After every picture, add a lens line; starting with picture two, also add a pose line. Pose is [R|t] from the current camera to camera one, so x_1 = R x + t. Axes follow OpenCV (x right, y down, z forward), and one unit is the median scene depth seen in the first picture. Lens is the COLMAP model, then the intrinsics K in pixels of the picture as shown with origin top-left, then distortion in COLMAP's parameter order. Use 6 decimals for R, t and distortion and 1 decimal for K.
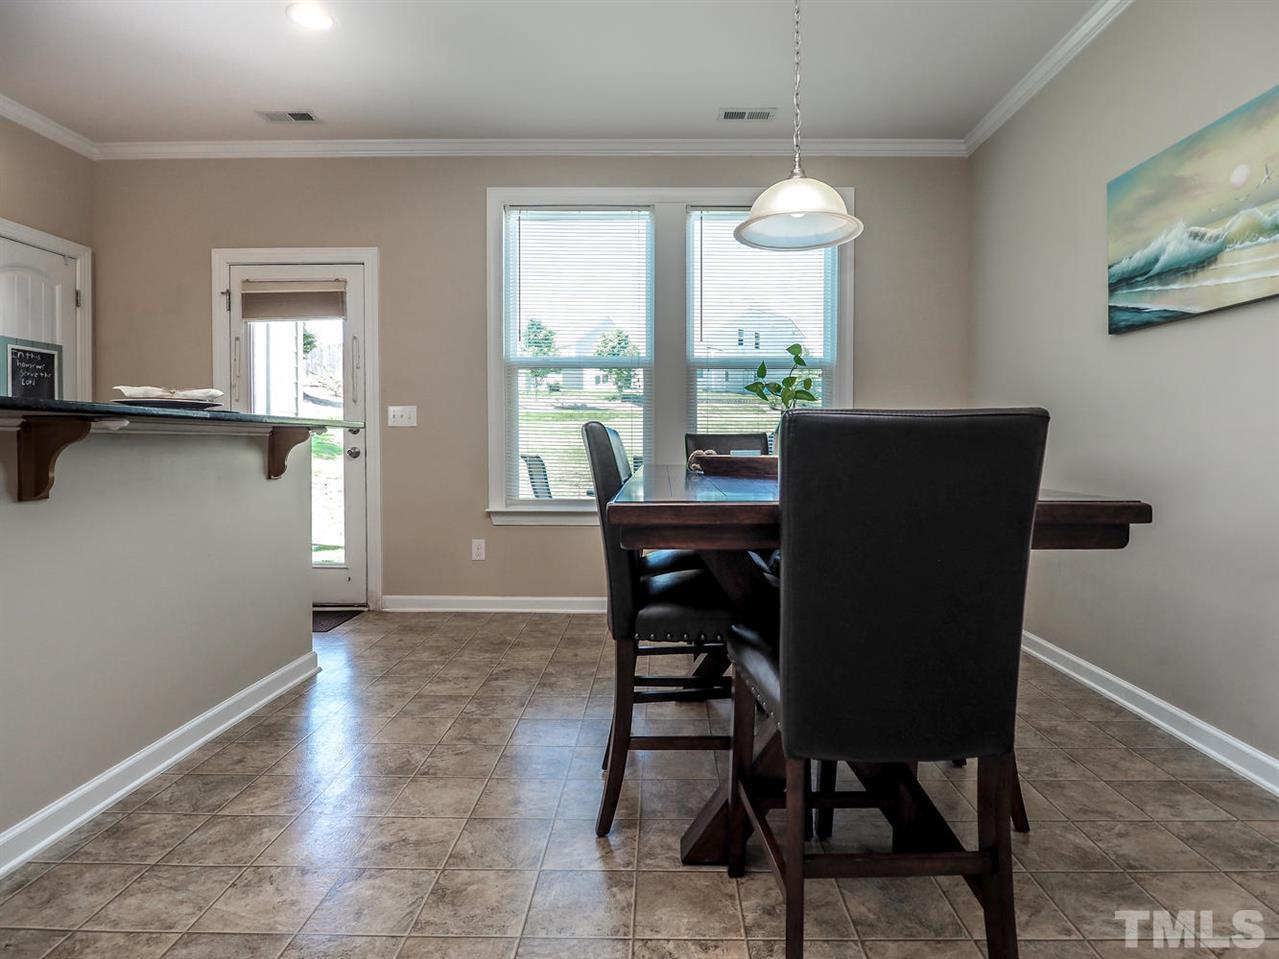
lens RADIAL K [[713.8, 0, 644.5], [0, 713.8, 449.9], [0, 0, 1]] dist [-0.000614, -0.001743]
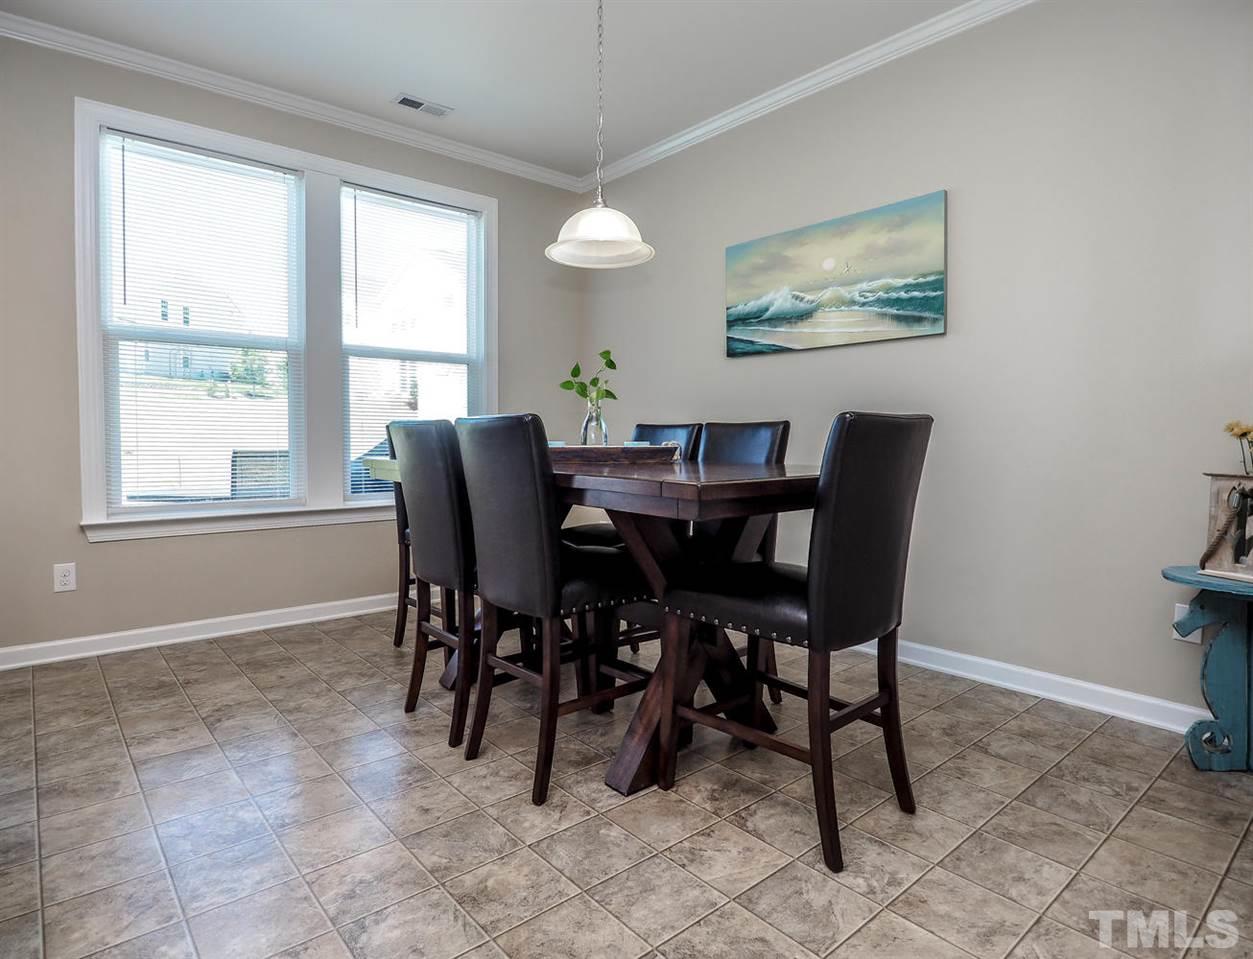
lens RADIAL K [[697.0, 0, 611.6], [0, 697.0, 484.1], [0, 0, 1]] dist [-0.035694, 0.000491]
pose [[0.751575, -0.045734, 0.658061, -0.462966], [0.006514, 0.998060, 0.061924, 0.000548], [-0.659616, -0.042254, 0.750414, 0.125903]]
